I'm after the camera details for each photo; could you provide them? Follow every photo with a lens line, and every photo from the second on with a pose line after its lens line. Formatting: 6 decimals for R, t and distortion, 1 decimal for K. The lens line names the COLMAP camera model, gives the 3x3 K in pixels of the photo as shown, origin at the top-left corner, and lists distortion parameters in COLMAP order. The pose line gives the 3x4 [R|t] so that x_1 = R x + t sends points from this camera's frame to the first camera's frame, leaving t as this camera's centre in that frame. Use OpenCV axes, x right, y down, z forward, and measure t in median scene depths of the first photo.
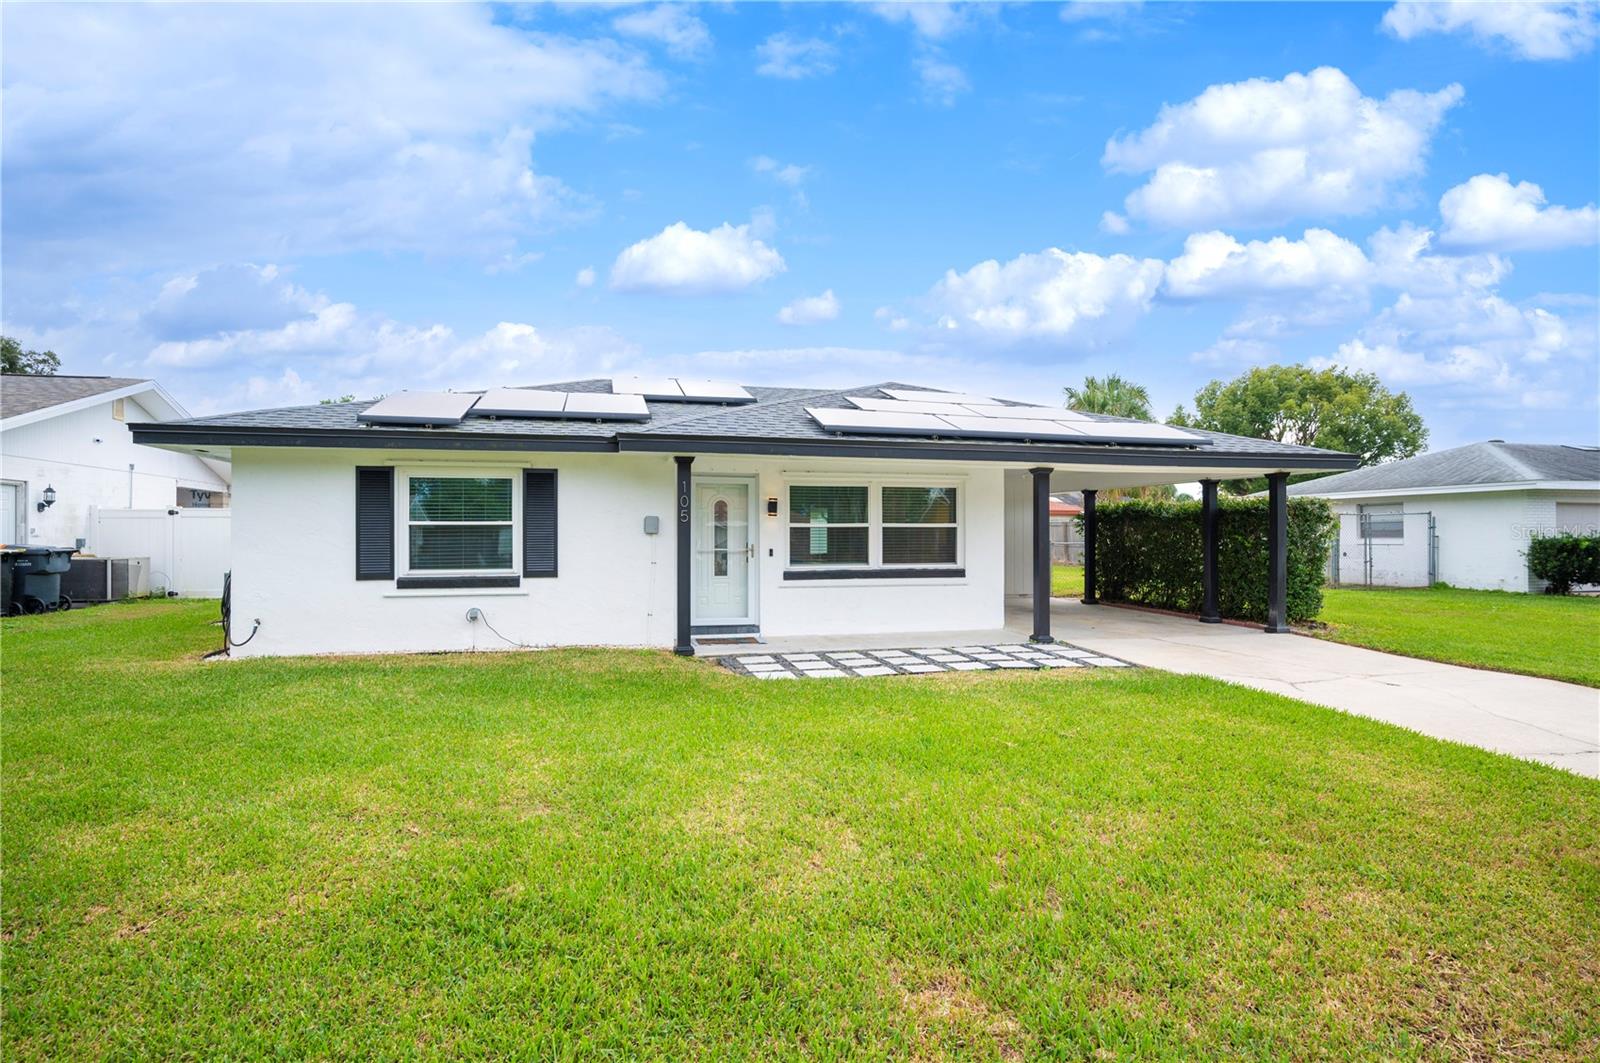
lens RADIAL K [[826.8, 0, 812.0], [0, 826.8, 523.9], [0, 0, 1]] dist [-0.001124, 0.000269]
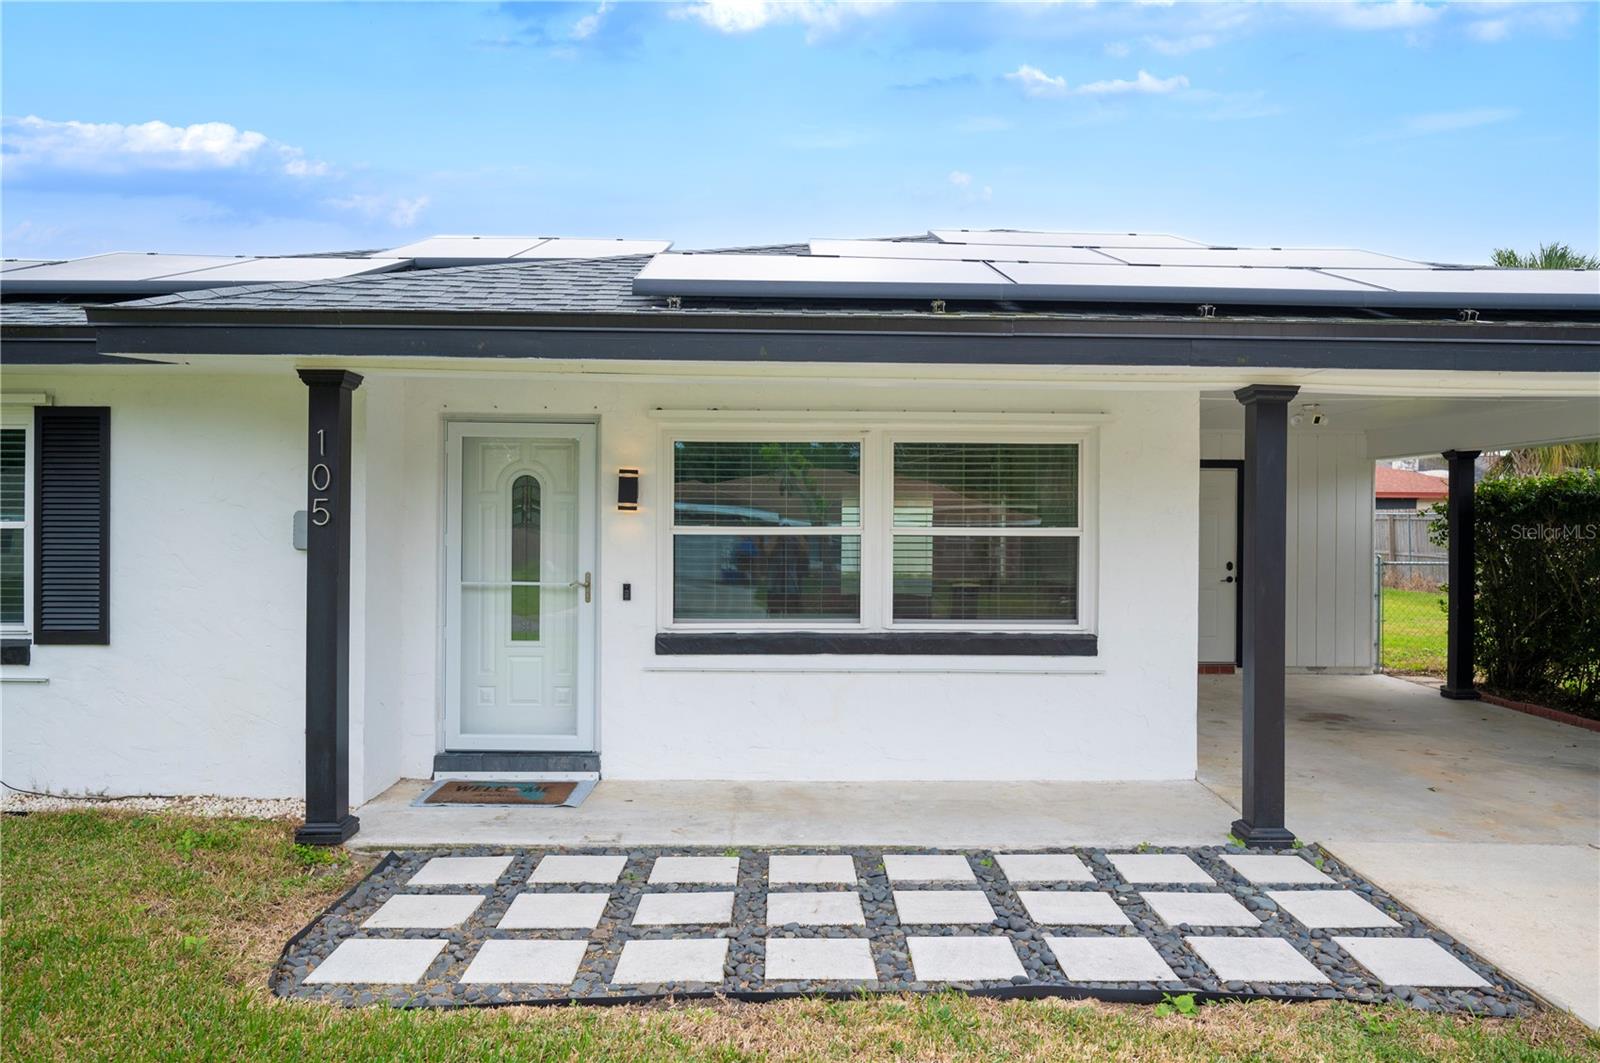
lens RADIAL K [[1168.5, 0, 800.3], [0, 1168.5, 530.1], [0, 0, 1]] dist [0.000897, 0.000495]
pose [[0.973123, 0.007699, -0.230159, 0.184936], [-0.003865, 0.999846, 0.017103, -0.009550], [0.230255, -0.015754, 0.973003, 0.407135]]
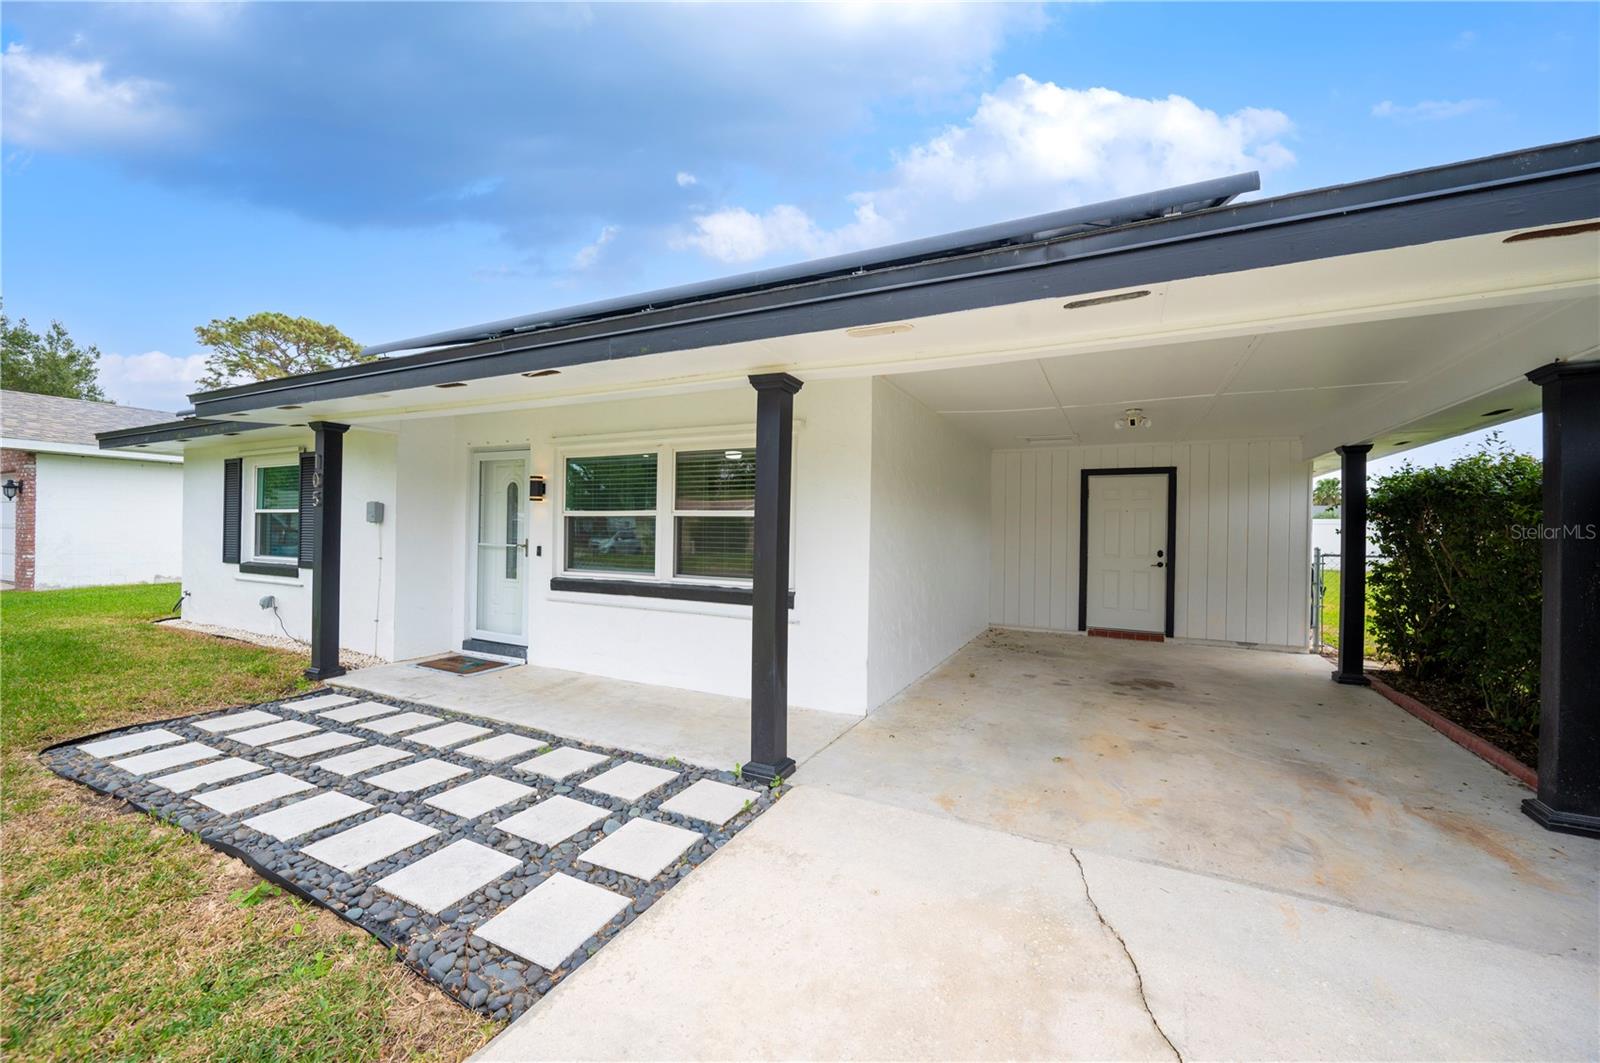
lens RADIAL K [[641.6, 0, 795.2], [0, 641.6, 530.6], [0, 0, 1]] dist [0.001379, 0.000806]
pose [[0.744720, 0.012229, -0.667265, 0.492985], [-0.006974, 0.999920, 0.010541, 0.009176], [0.667341, -0.003197, 0.744745, 0.724661]]
